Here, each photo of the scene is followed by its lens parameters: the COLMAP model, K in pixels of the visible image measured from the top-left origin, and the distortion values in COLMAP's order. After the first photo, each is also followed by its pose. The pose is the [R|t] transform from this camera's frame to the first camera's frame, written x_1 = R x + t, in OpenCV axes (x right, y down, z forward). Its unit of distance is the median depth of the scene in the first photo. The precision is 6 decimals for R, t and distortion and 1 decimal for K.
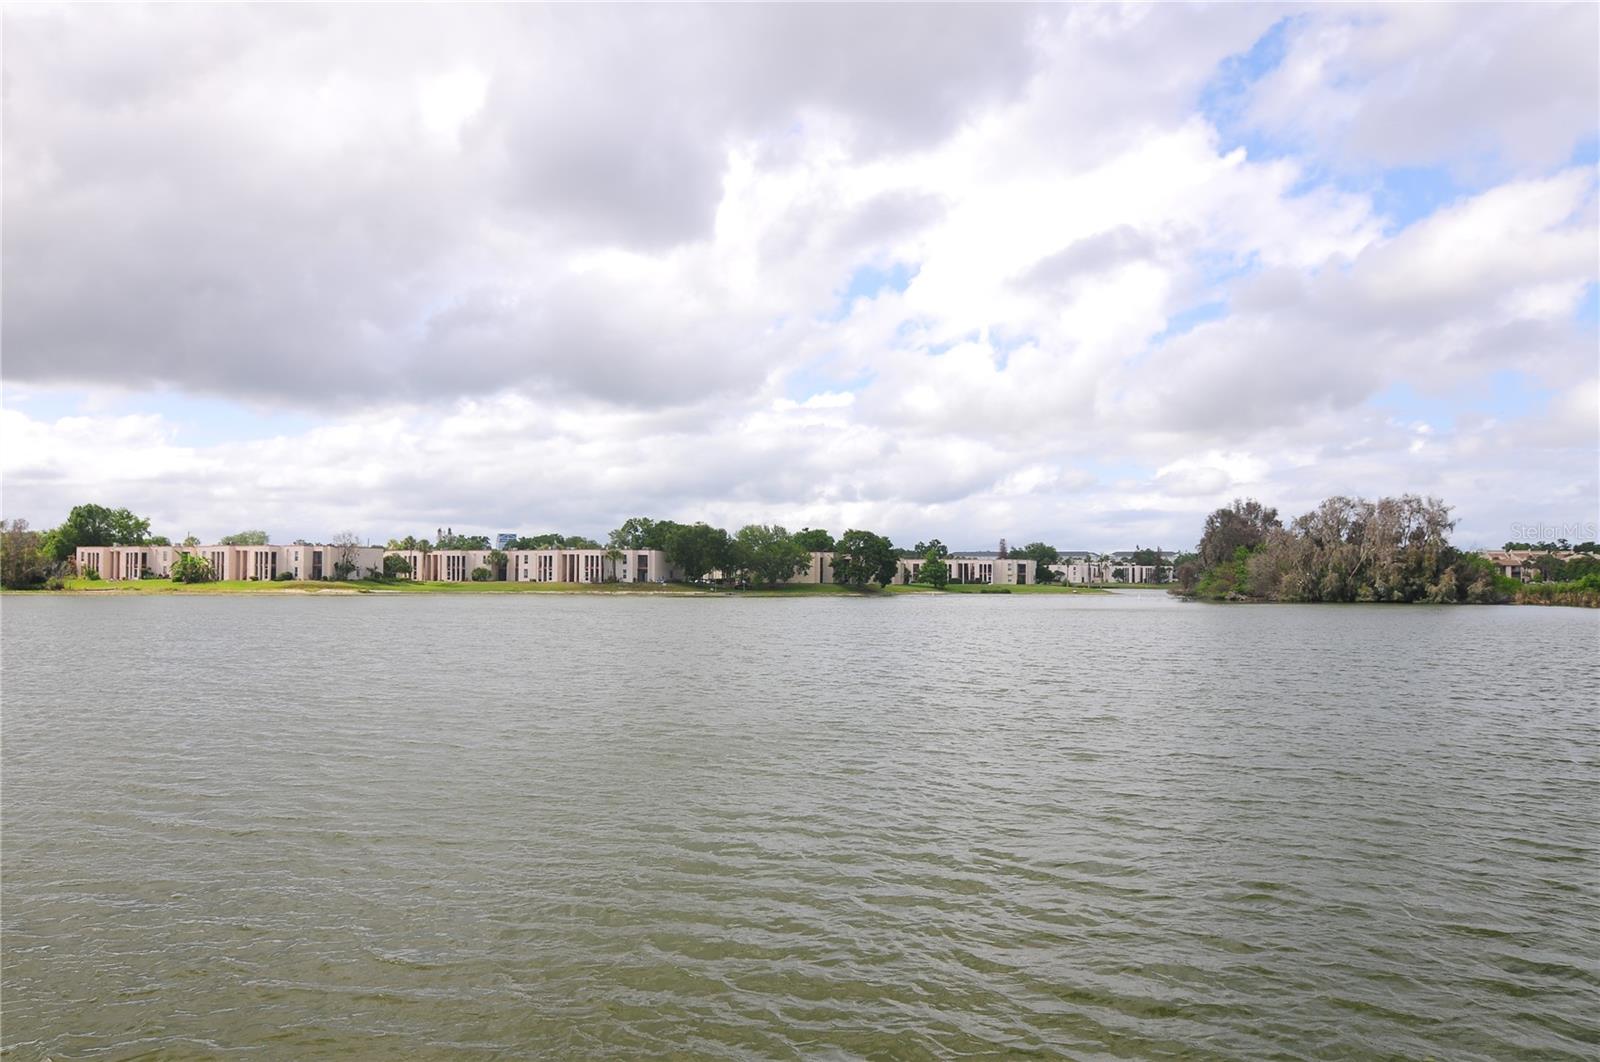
lens RADIAL K [[1067.0, 0, 800.0], [0, 1067.0, 531.0], [0, 0, 1]] dist [0.007652, -0.032308]
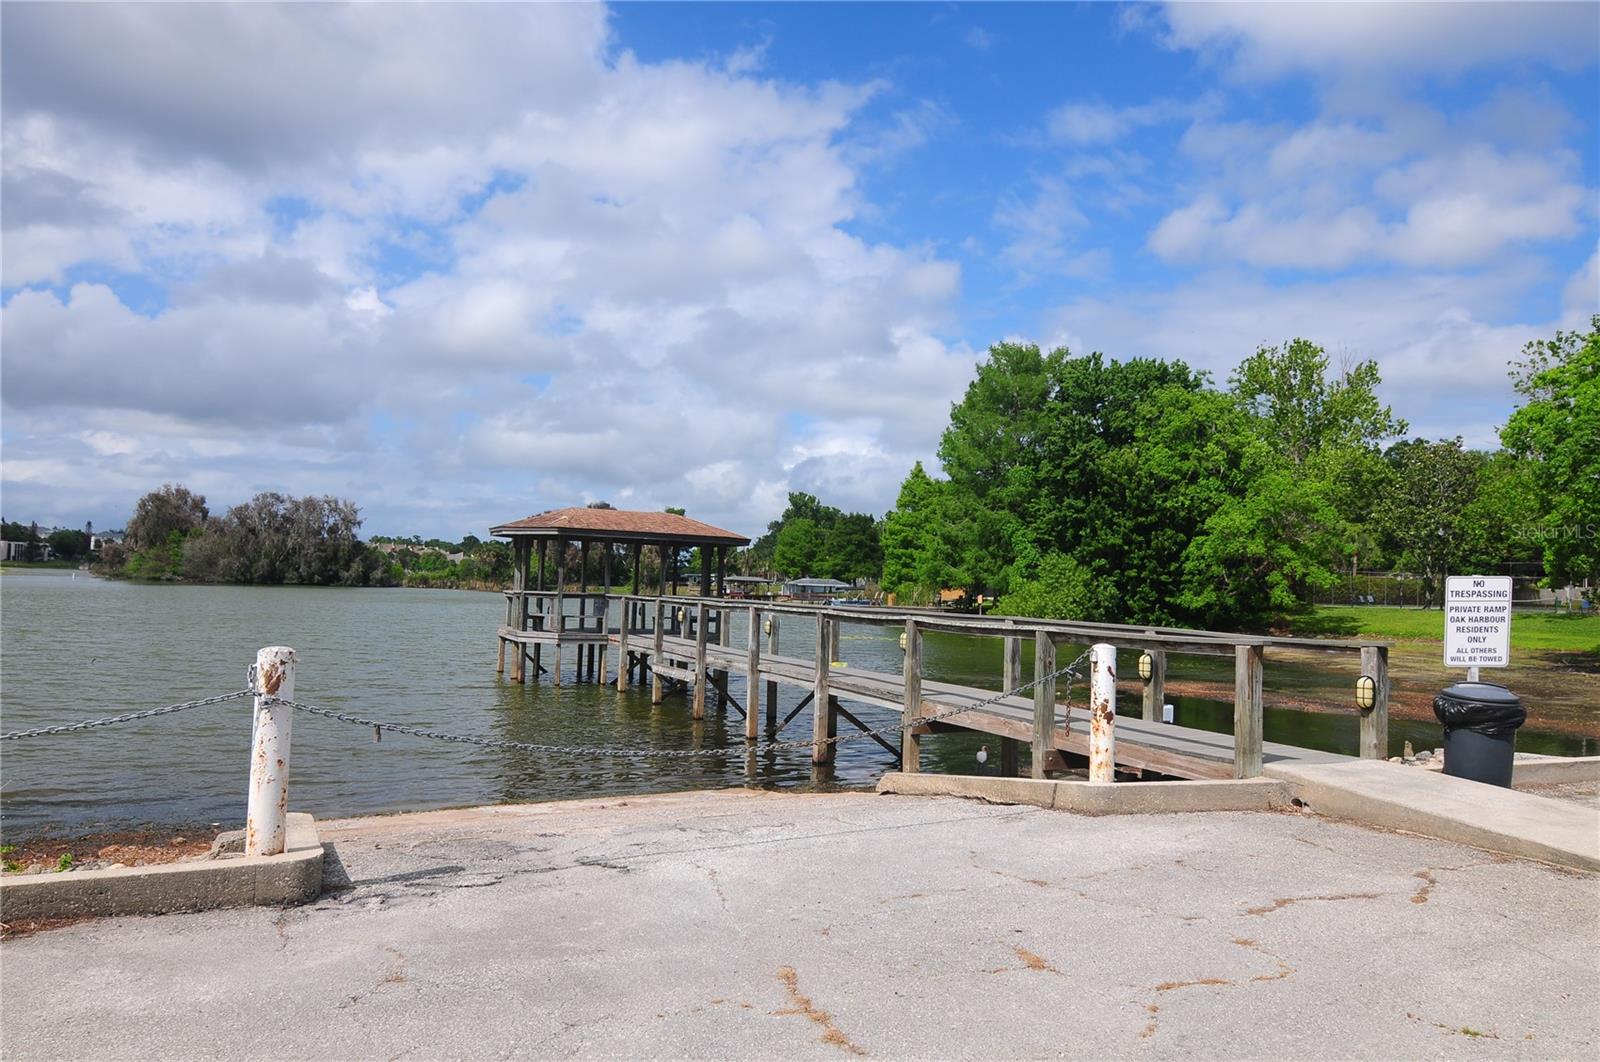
lens RADIAL K [[1067.0, 0, 800.0], [0, 1067.0, 531.0], [0, 0, 1]] dist [0.007652, -0.032308]
pose [[0.558990, 0.054017, 0.827413, -0.127775], [-0.066323, 0.997591, -0.020320, -0.005209], [-0.826518, -0.043518, 0.561226, -0.119589]]
